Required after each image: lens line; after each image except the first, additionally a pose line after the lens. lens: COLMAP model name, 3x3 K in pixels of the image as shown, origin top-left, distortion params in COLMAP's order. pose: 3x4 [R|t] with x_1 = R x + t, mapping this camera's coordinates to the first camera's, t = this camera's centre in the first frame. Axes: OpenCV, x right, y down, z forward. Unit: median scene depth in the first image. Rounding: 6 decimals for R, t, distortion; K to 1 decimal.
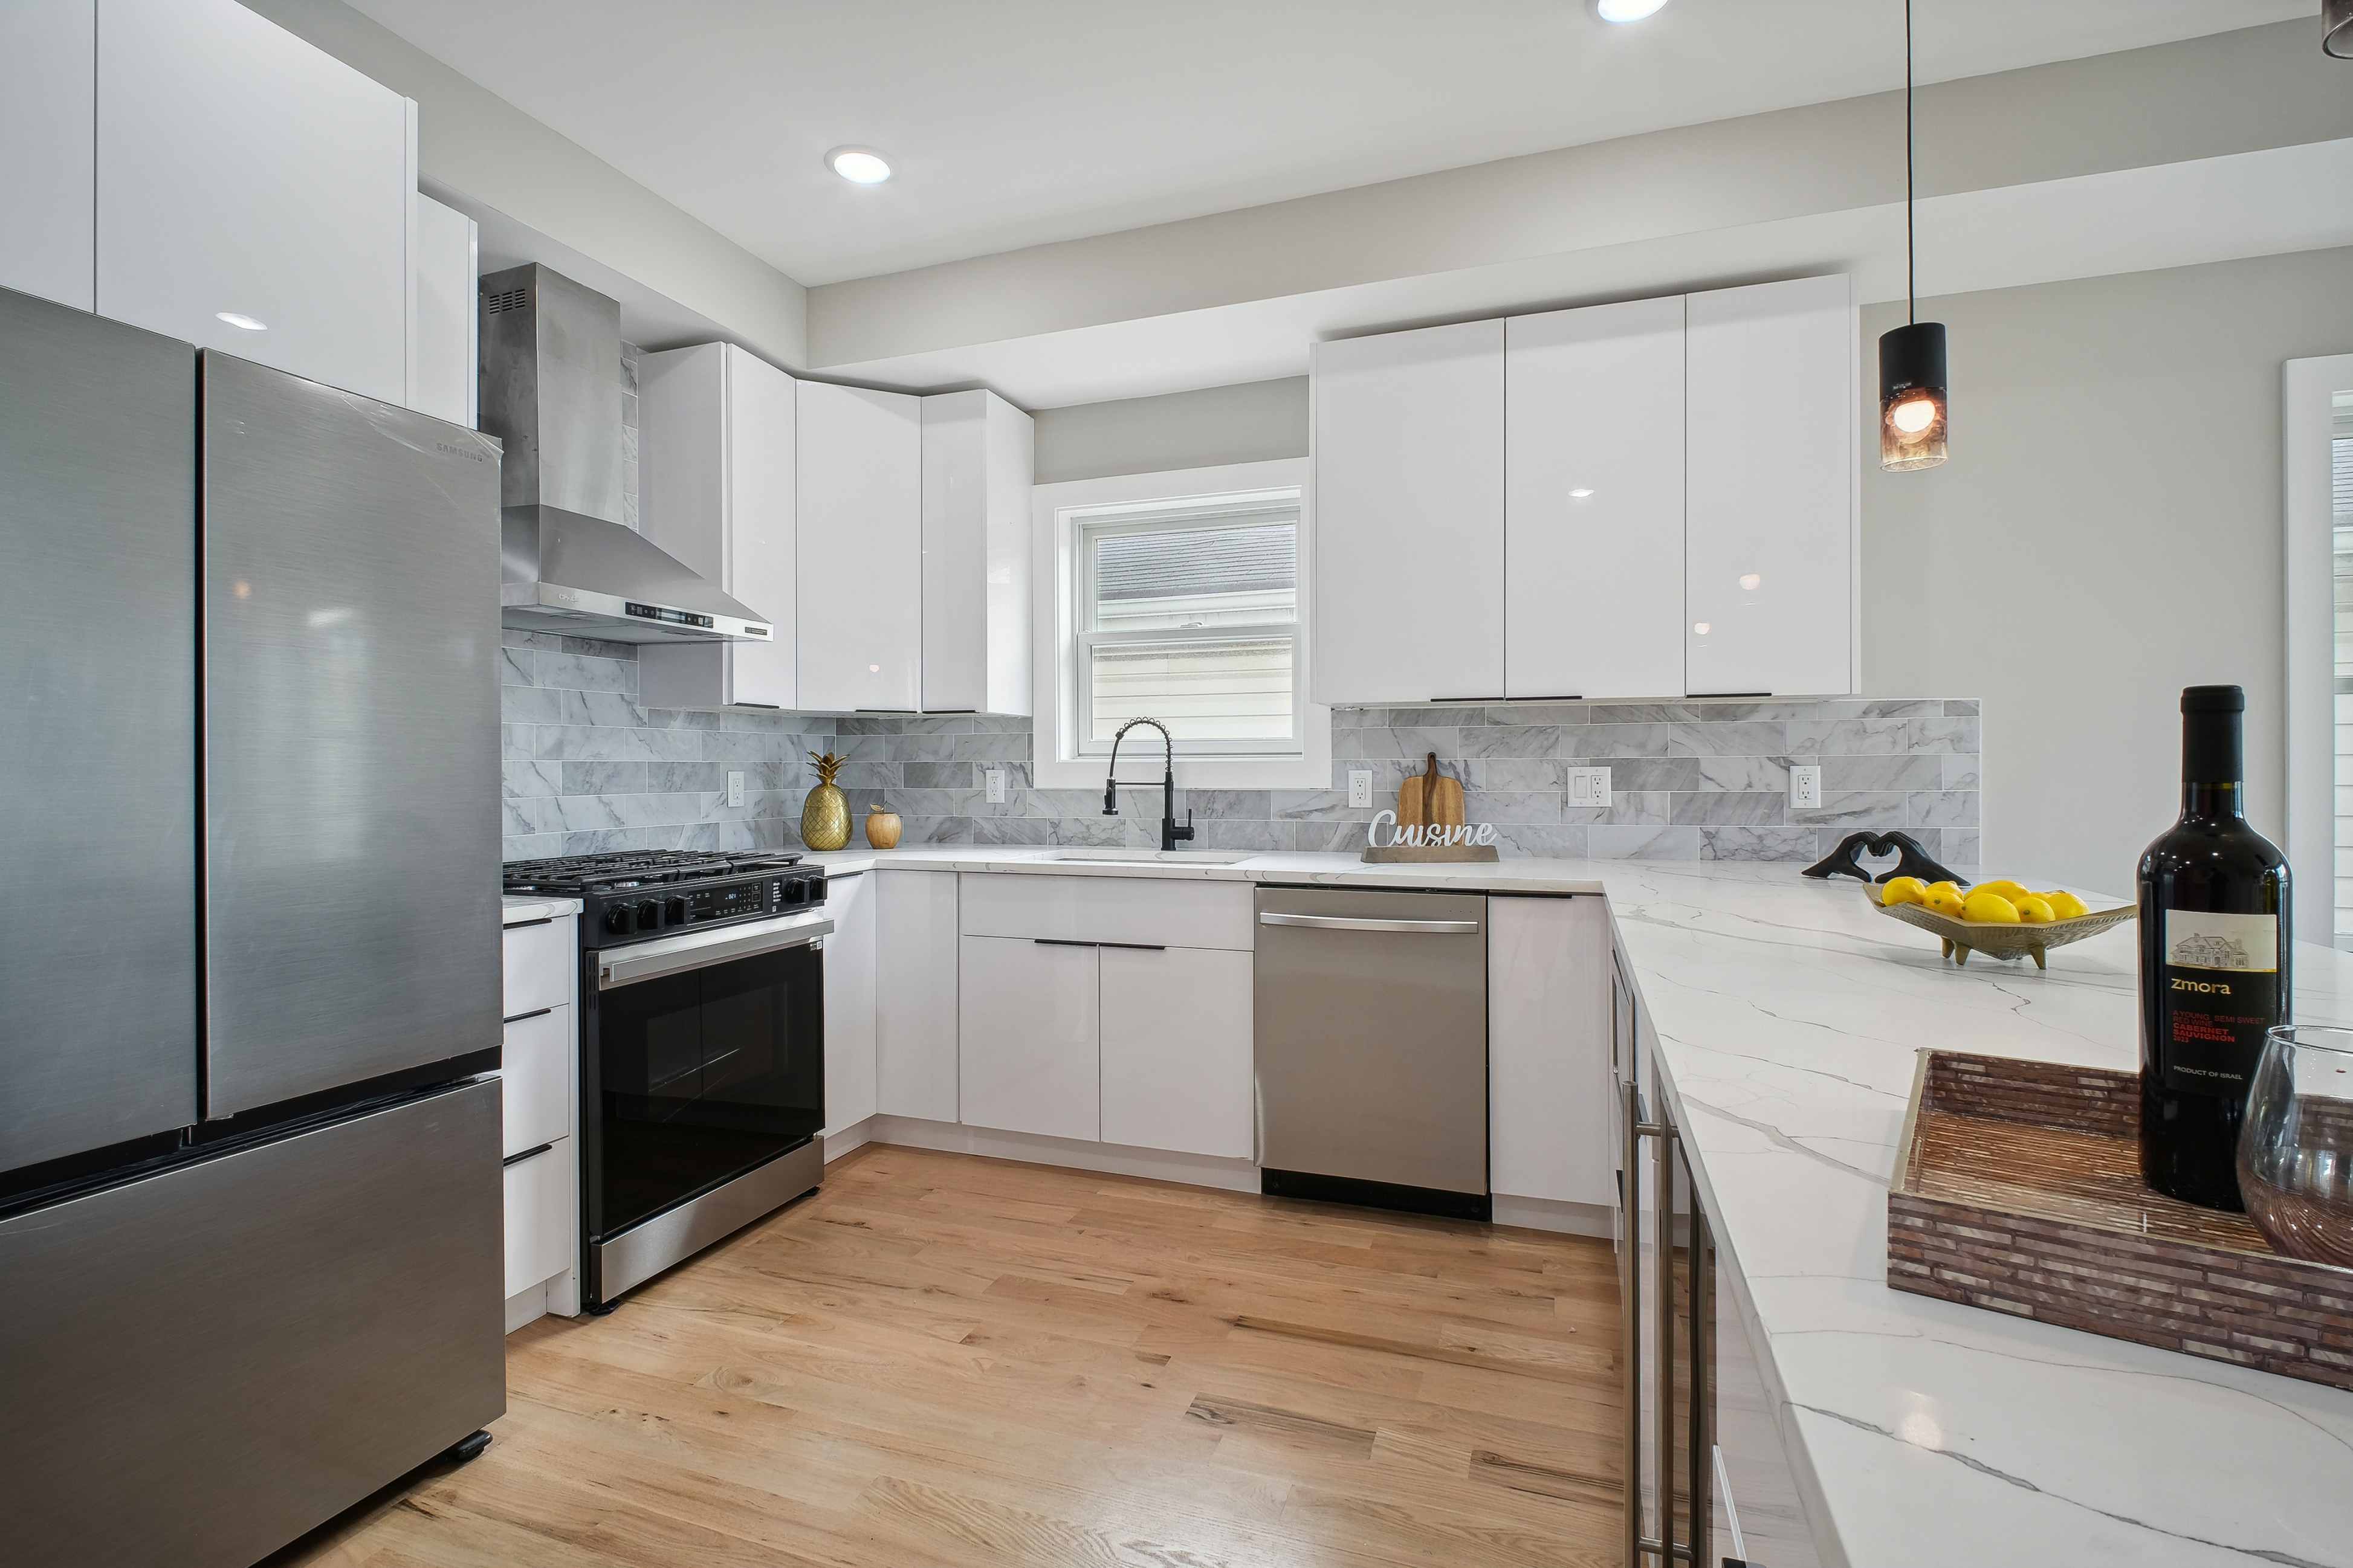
lens RADIAL K [[1082.9, 0, 1188.7], [0, 1082.9, 770.6], [0, 0, 1]] dist [0.002921, -0.010145]
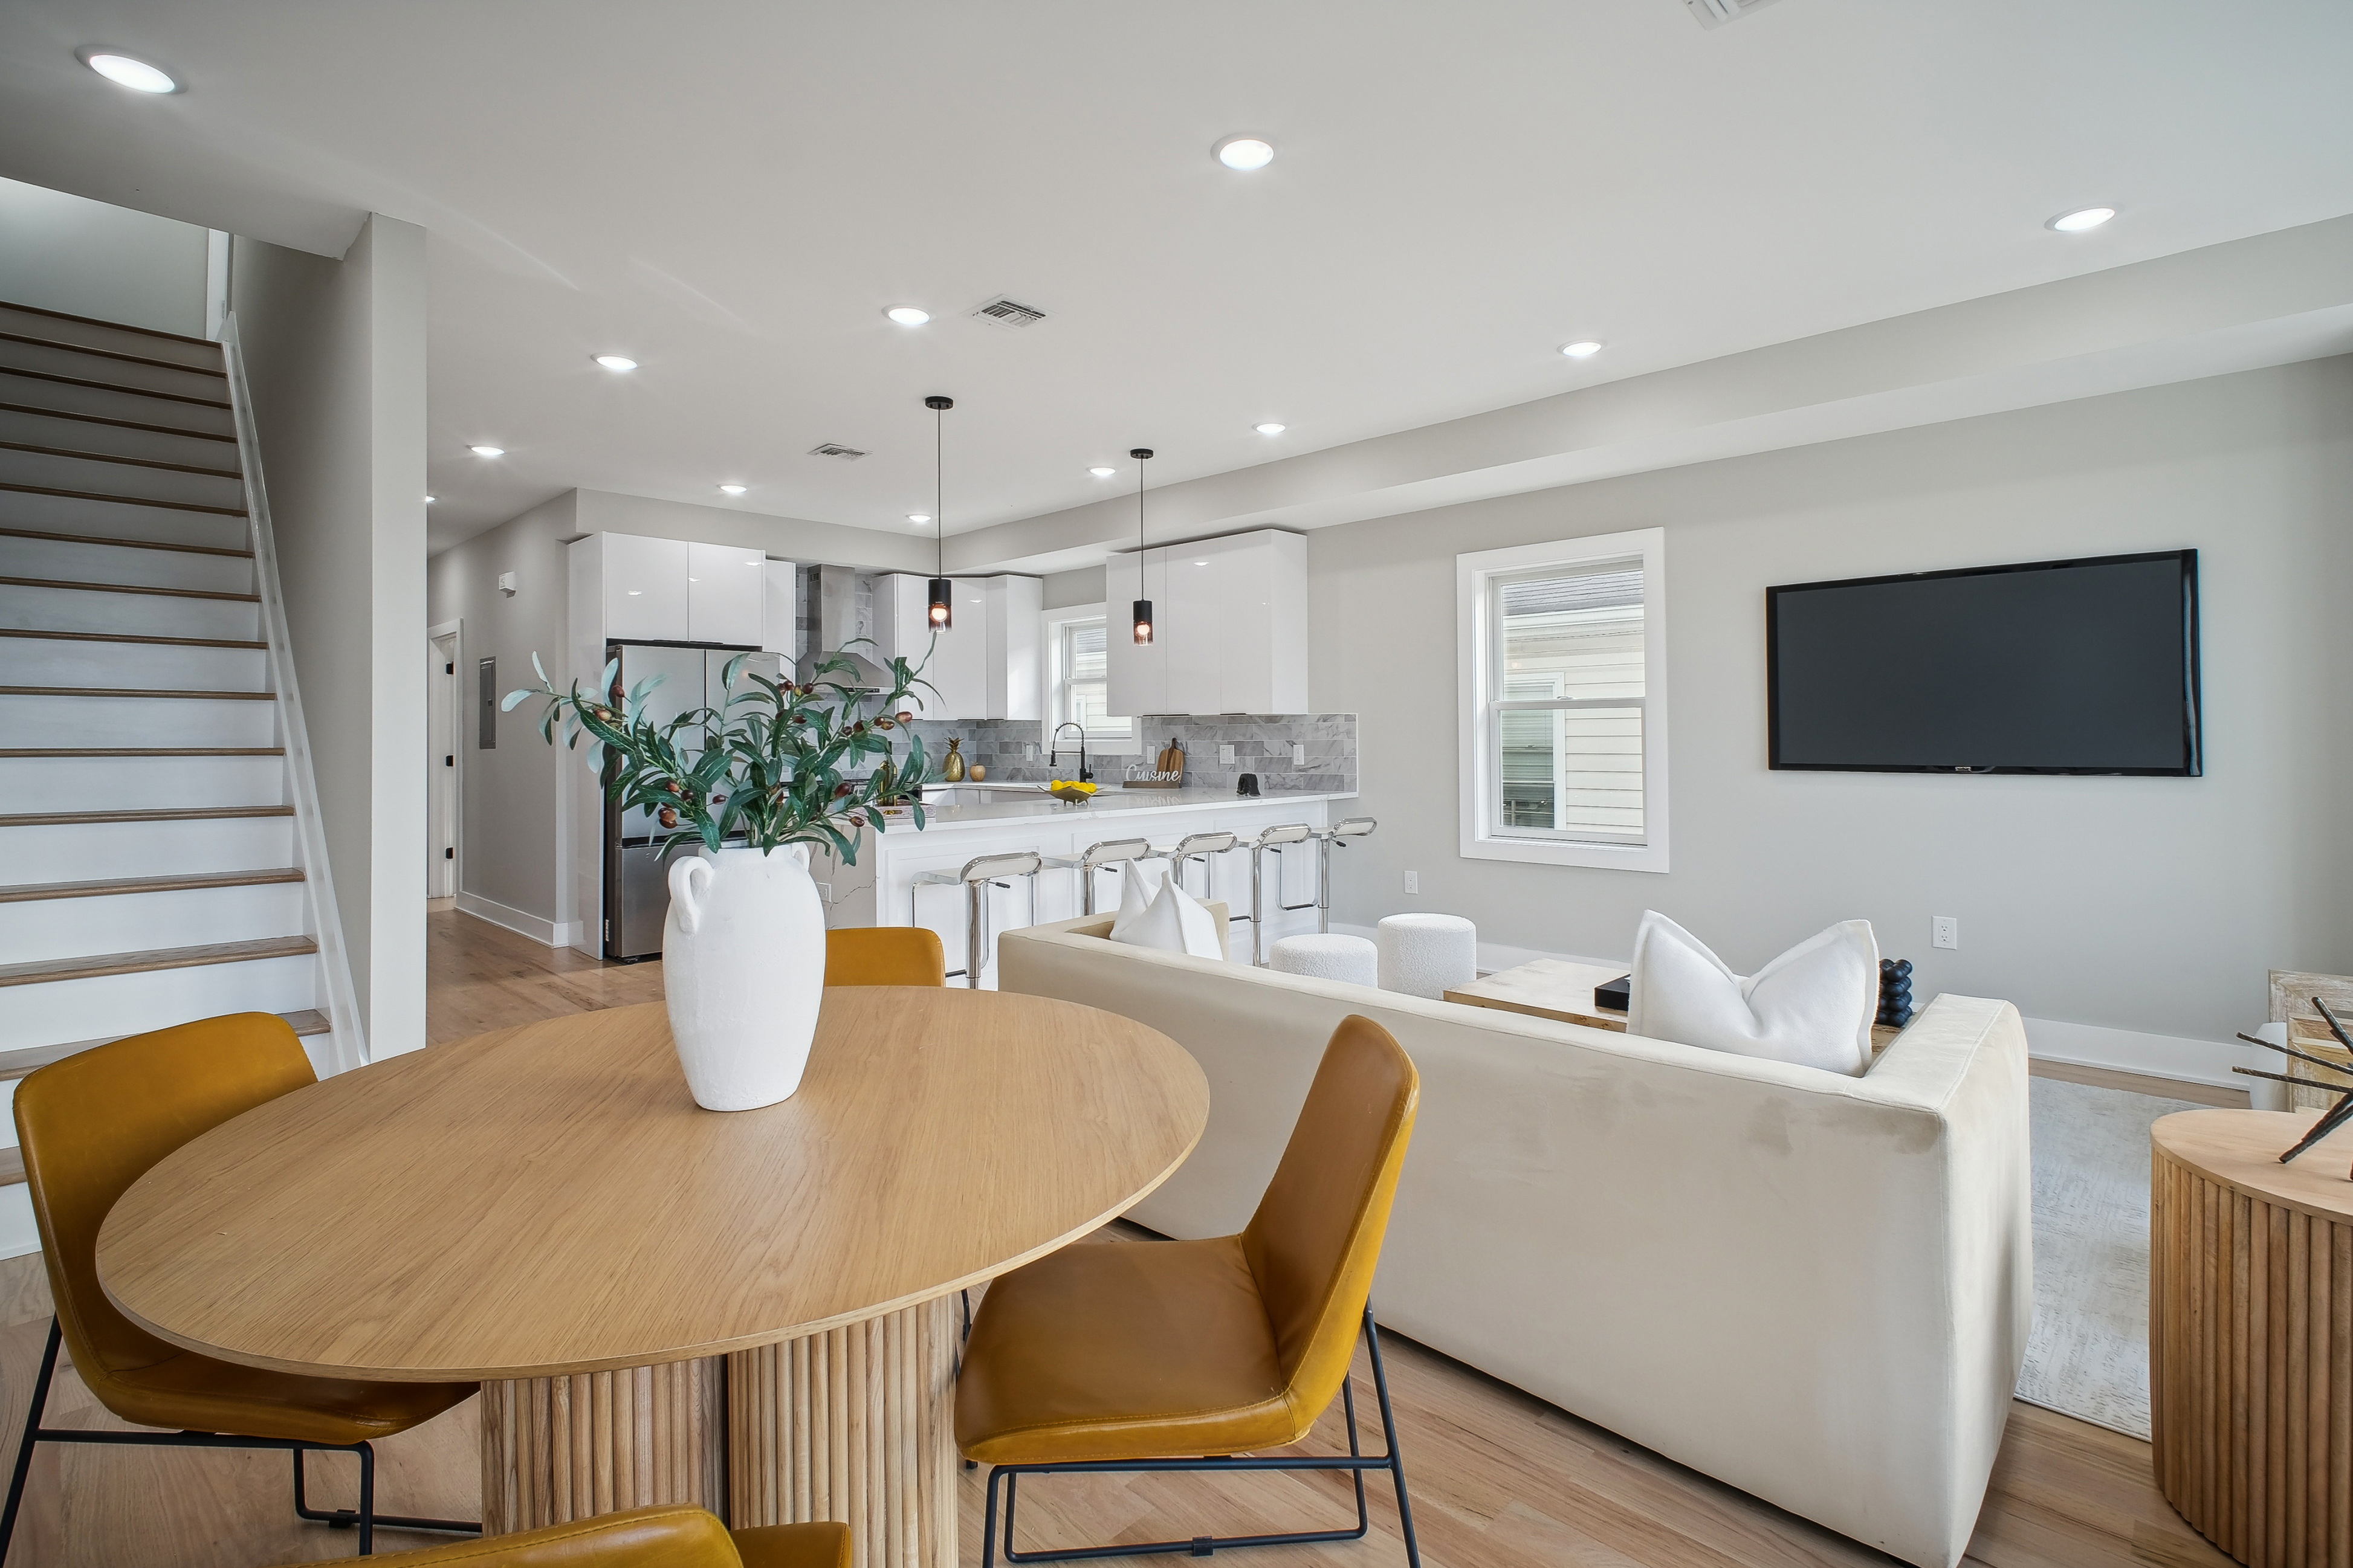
lens RADIAL K [[1103.9, 0, 1184.3], [0, 1103.9, 741.1], [0, 0, 1]] dist [0.001137, -0.000101]
pose [[0.911237, -0.002458, -0.411876, 1.206119], [0.004825, 0.999977, 0.004706, -0.021848], [0.411855, -0.006276, 0.911228, -1.025140]]
